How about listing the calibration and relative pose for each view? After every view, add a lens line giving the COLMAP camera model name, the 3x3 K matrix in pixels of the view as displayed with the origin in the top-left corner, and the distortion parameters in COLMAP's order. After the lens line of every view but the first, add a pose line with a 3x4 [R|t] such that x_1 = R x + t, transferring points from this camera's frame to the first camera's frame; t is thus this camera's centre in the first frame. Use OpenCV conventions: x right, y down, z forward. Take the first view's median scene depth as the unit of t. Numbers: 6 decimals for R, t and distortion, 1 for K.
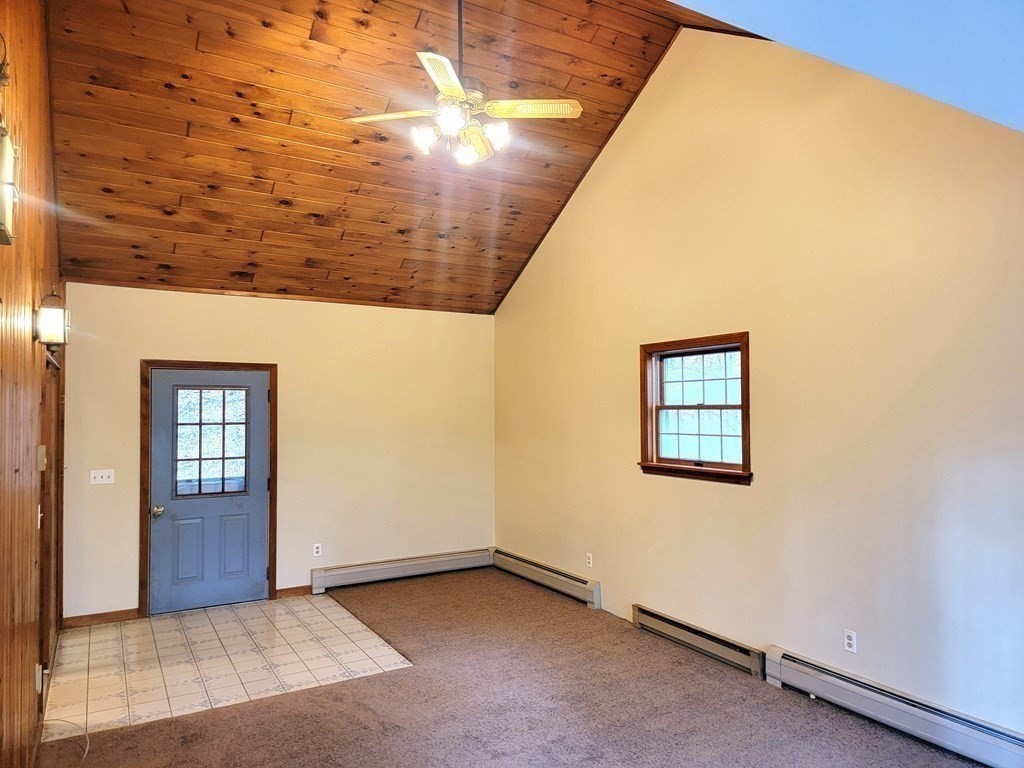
lens RADIAL K [[724.7, 0, 511.6], [0, 724.7, 392.7], [0, 0, 1]] dist [0.083986, -0.010865]
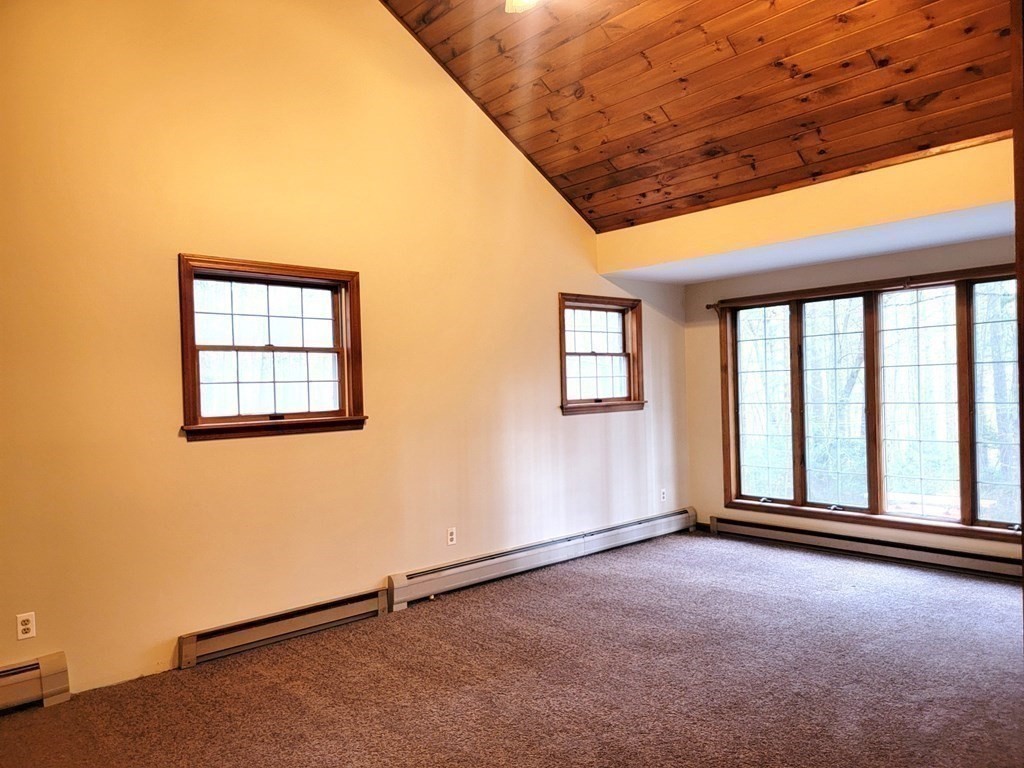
lens RADIAL K [[724.7, 0, 522.8], [0, 724.7, 385.5], [0, 0, 1]] dist [0.083986, -0.010865]
pose [[-0.222510, 0.009820, 0.974881, -0.619666], [0.002049, 0.999952, -0.009605, 0.070777], [-0.974928, -0.000140, -0.222519, 0.918601]]
